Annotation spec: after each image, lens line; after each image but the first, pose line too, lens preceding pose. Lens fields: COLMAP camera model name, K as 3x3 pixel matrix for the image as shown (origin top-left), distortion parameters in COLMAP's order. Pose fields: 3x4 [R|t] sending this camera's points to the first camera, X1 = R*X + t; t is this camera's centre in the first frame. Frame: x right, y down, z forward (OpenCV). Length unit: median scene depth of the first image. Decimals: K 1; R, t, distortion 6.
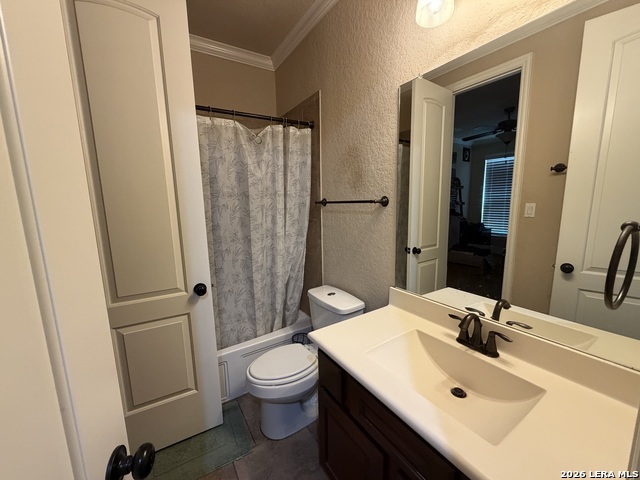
lens RADIAL K [[253.3, 0, 320.0], [0, 253.3, 240.0], [0, 0, 1]] dist [0.001353, 0.000320]
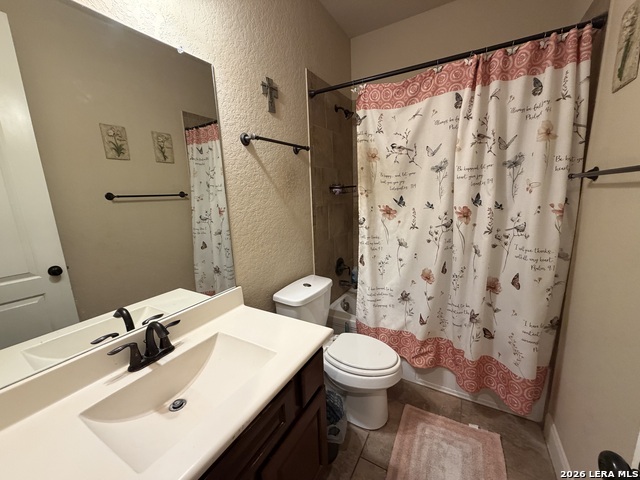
lens RADIAL K [[253.3, 0, 320.0], [0, 253.3, 240.0], [0, 0, 1]] dist [0.001353, 0.000320]
pose [[-0.454936, -0.131056, 0.880828, -0.412854], [0.176942, 0.956087, 0.233642, -0.095636], [-0.872768, 0.262147, -0.411769, 0.748664]]
